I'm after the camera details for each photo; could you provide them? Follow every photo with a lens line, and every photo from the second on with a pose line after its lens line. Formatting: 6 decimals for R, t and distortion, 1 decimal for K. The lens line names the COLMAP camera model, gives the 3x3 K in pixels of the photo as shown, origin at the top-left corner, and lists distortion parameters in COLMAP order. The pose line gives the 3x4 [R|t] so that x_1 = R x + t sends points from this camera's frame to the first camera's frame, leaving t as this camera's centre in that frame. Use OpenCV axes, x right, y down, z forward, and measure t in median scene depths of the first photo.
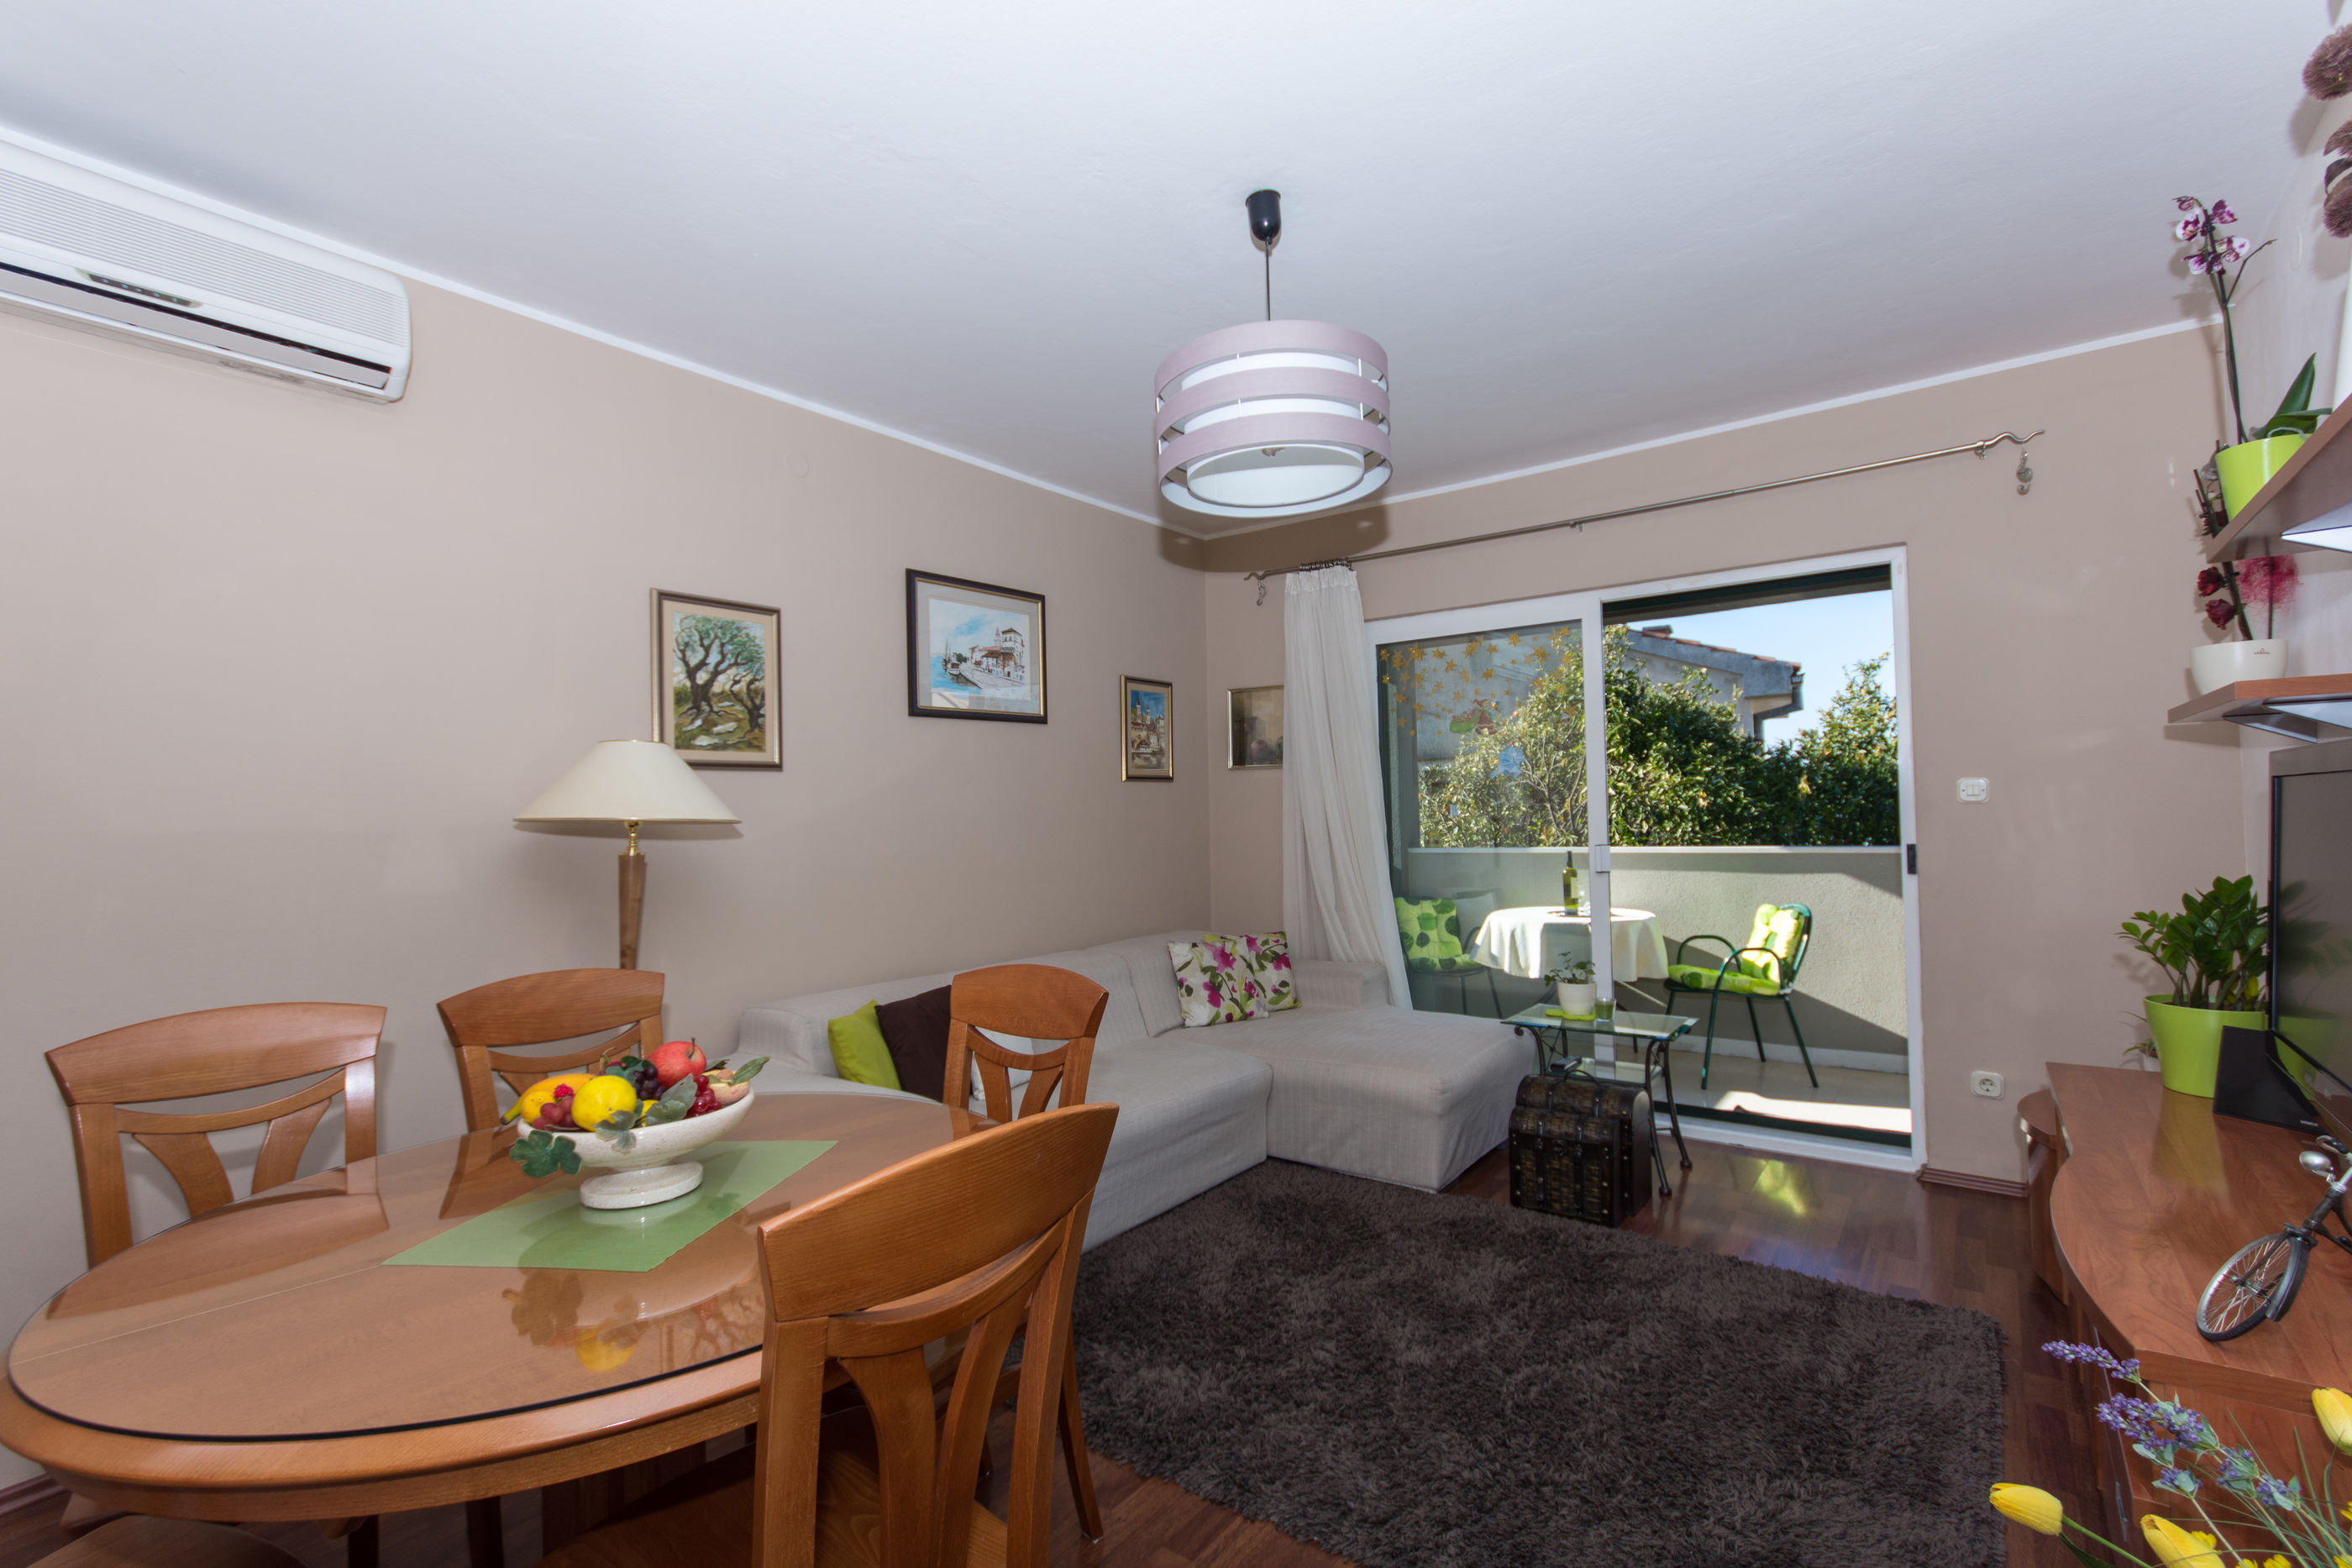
lens RADIAL K [[1050.7, 0, 1191.1], [0, 1050.7, 796.7], [0, 0, 1]] dist [0.004568, 0.000708]
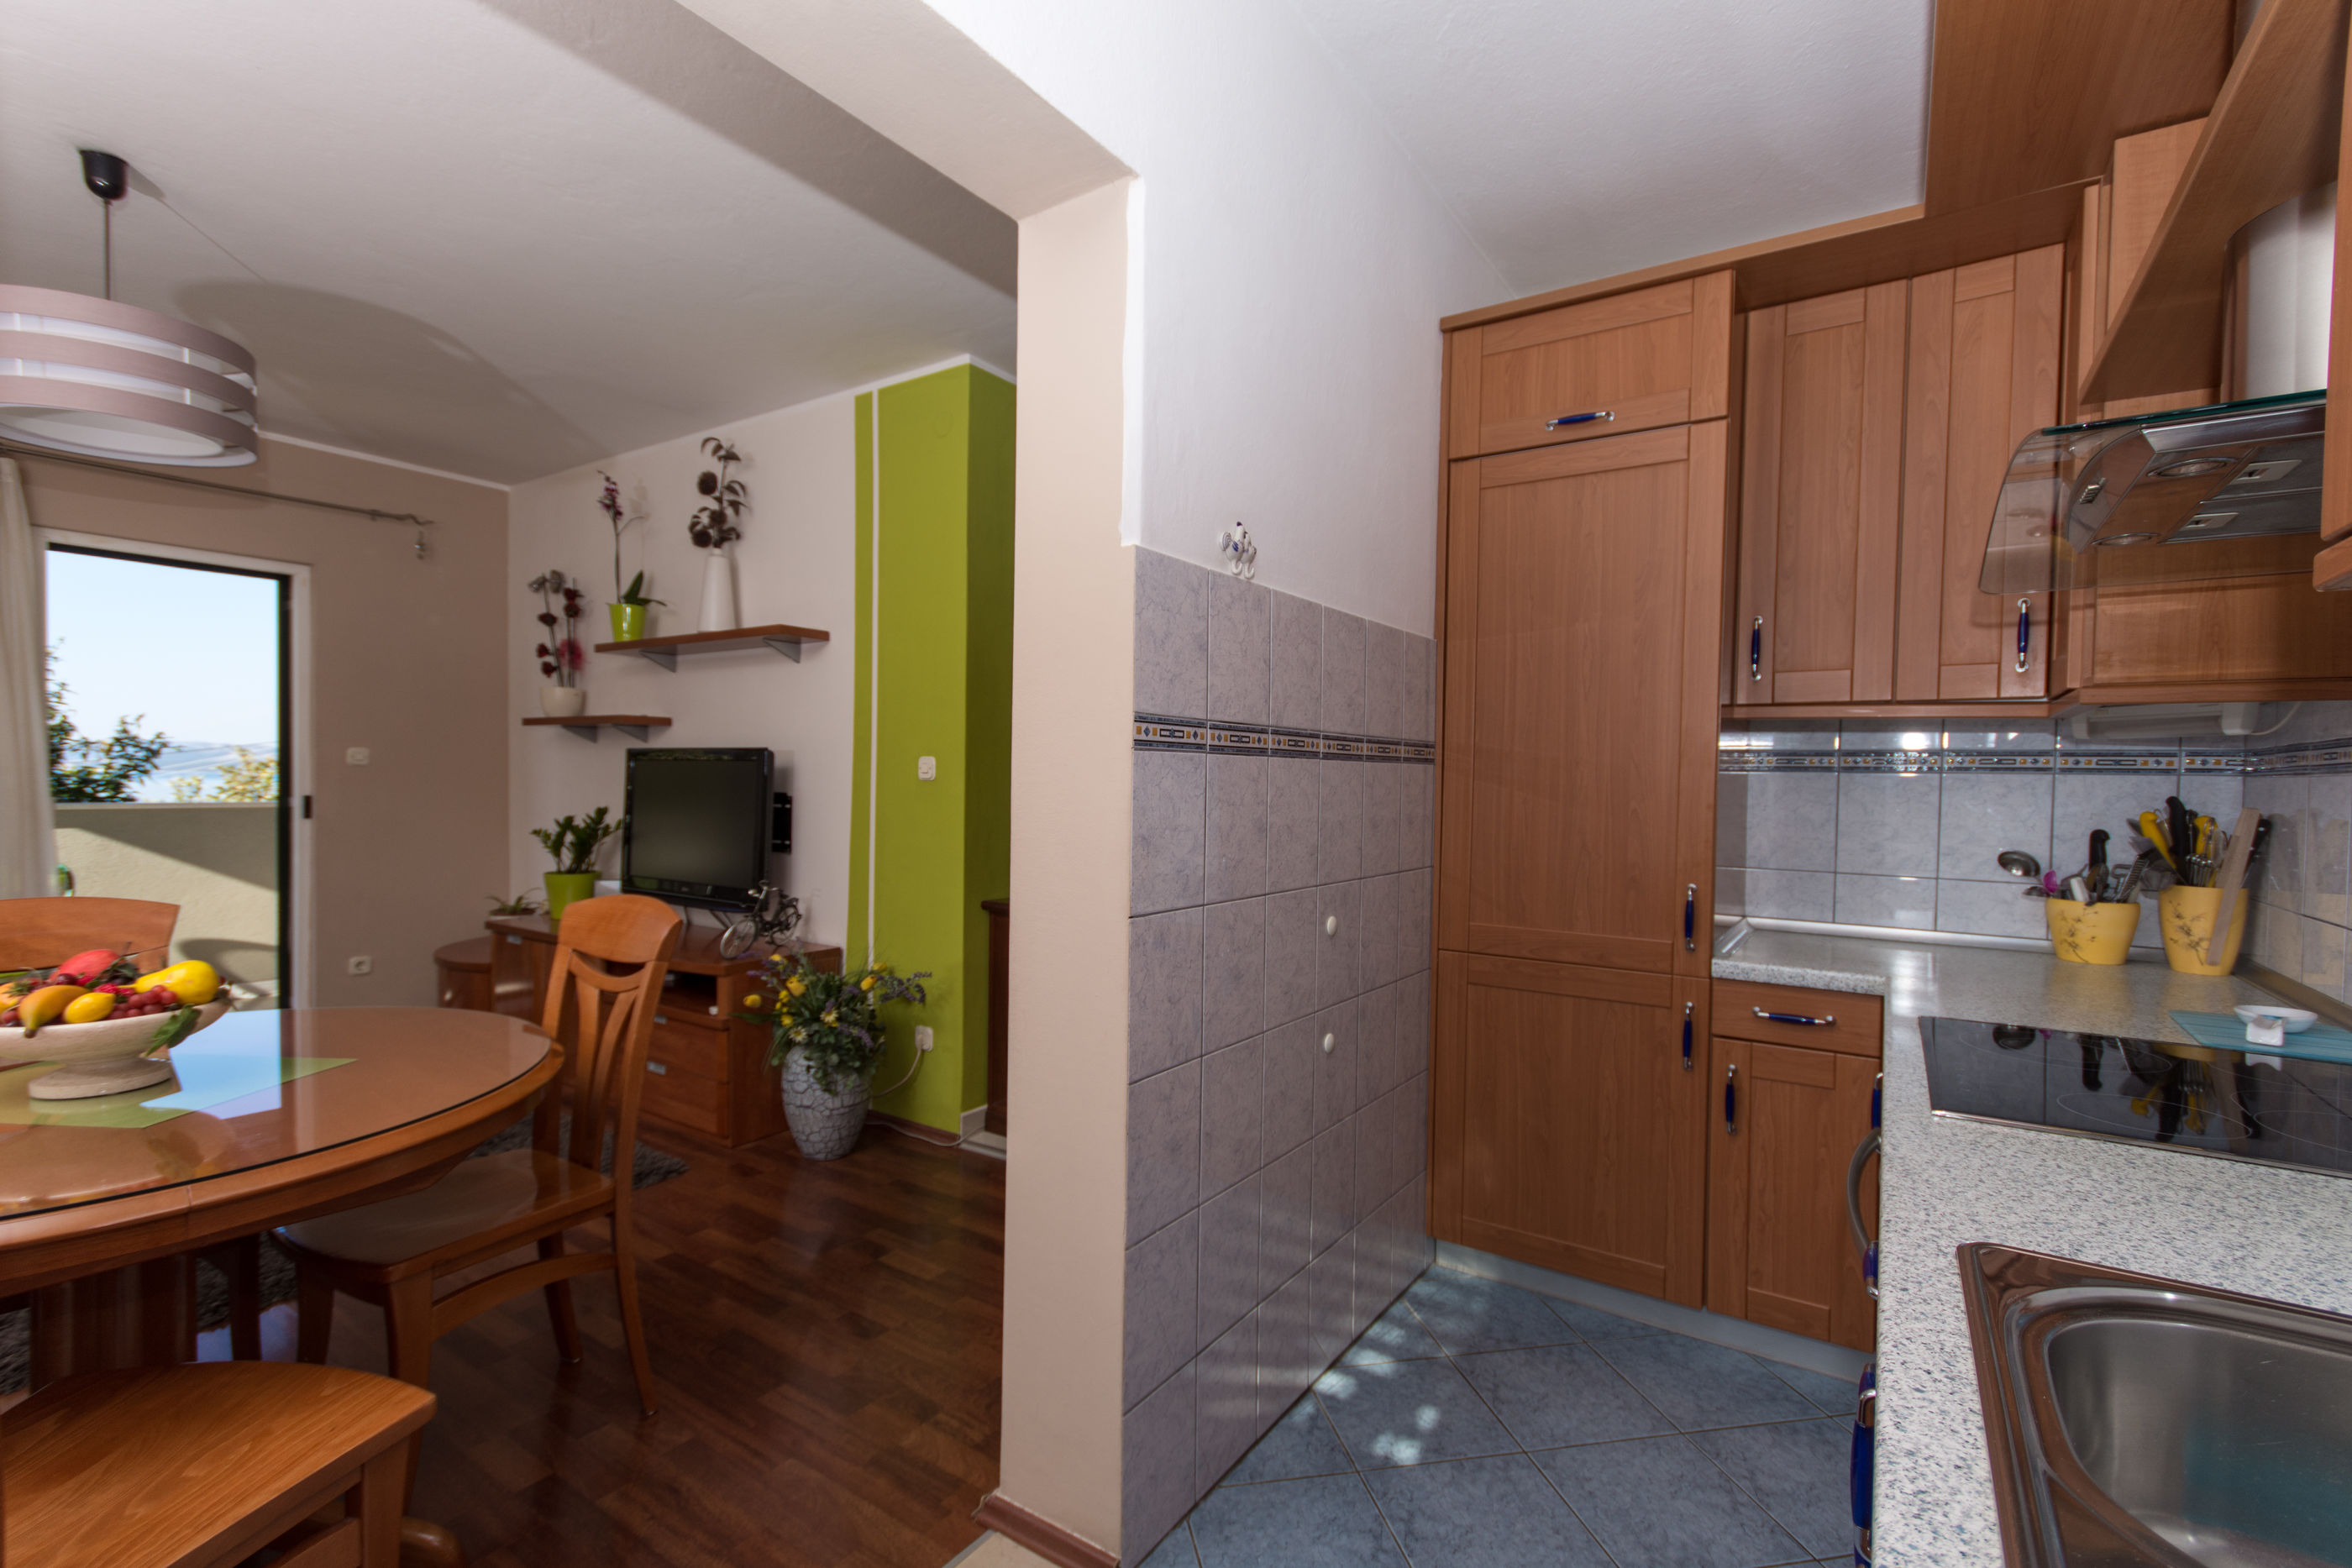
lens RADIAL K [[1050.7, 0, 1188.8], [0, 1050.7, 798.3], [0, 0, 1]] dist [0.004568, 0.000708]
pose [[-0.053584, 0.004708, 0.998552, -0.627610], [-0.034789, 0.999373, -0.006579, 0.017706], [-0.997957, -0.035091, -0.053386, -0.019713]]
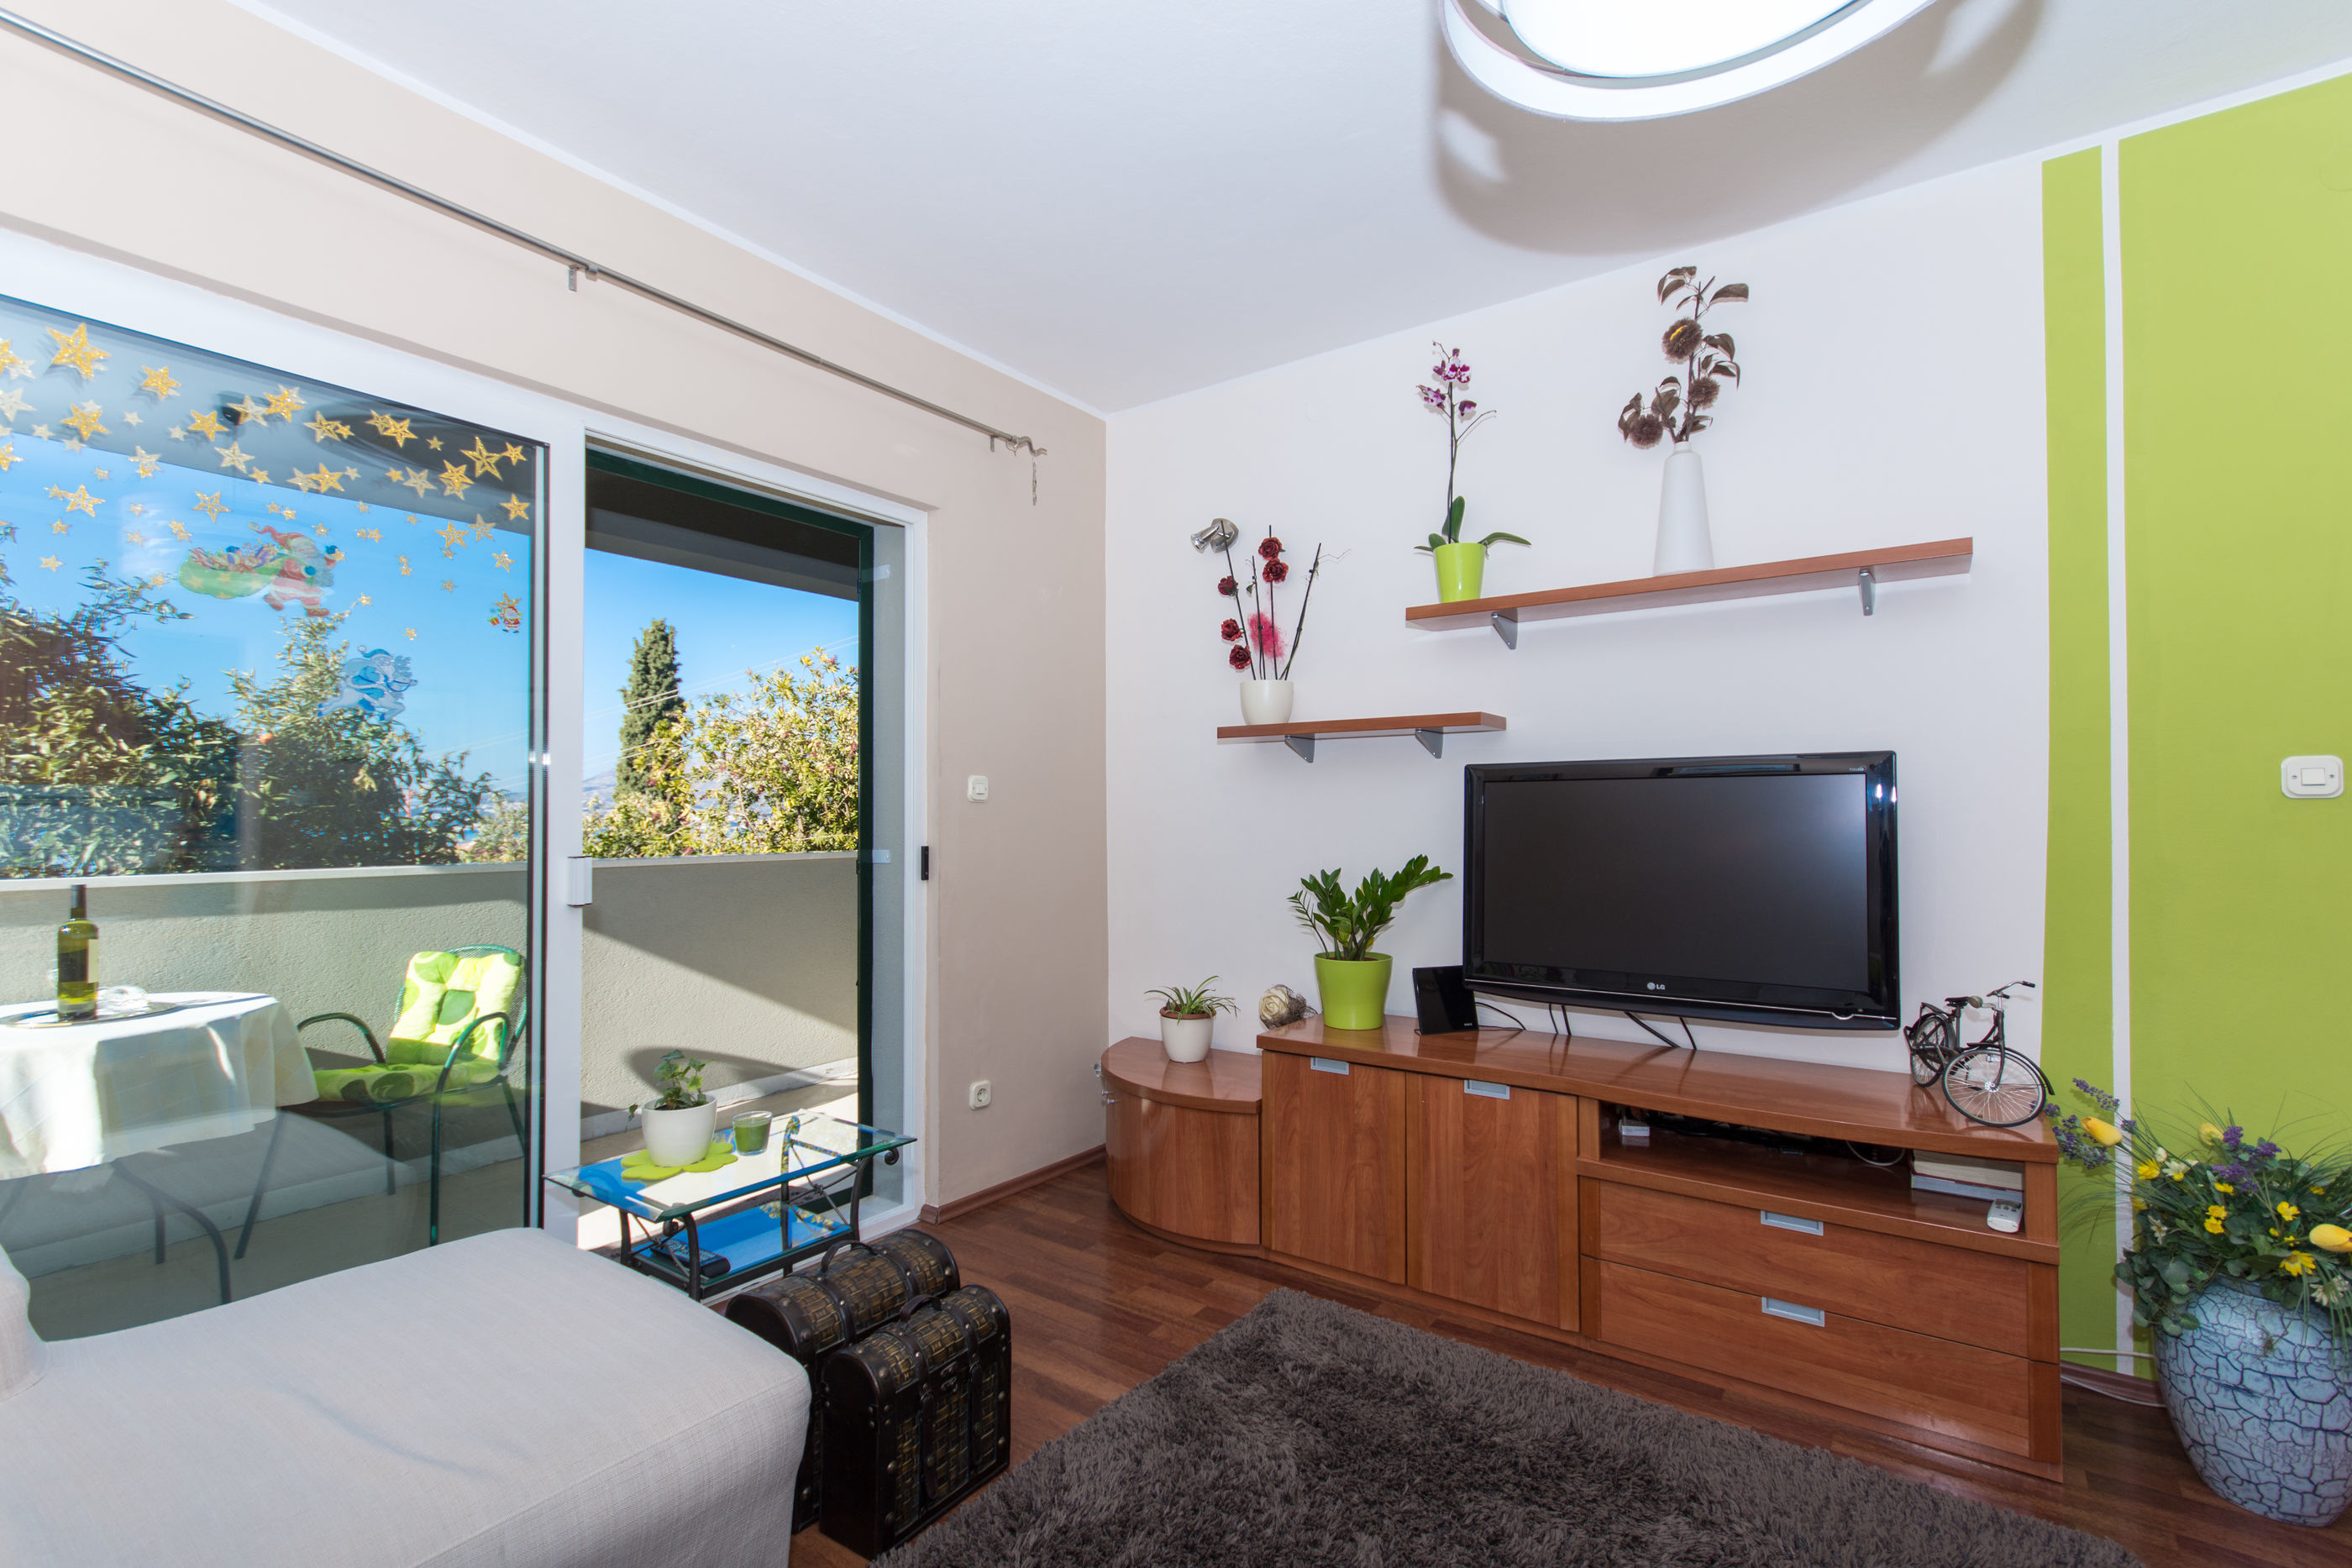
lens RADIAL K [[1050.7, 0, 1174.7], [0, 1050.7, 807.8], [0, 0, 1]] dist [0.004568, 0.000708]
pose [[-0.030523, 0.033318, 0.998979, -0.192738], [-0.016040, 0.999299, -0.033819, 0.036143], [-0.999405, -0.017055, -0.029968, 0.754959]]
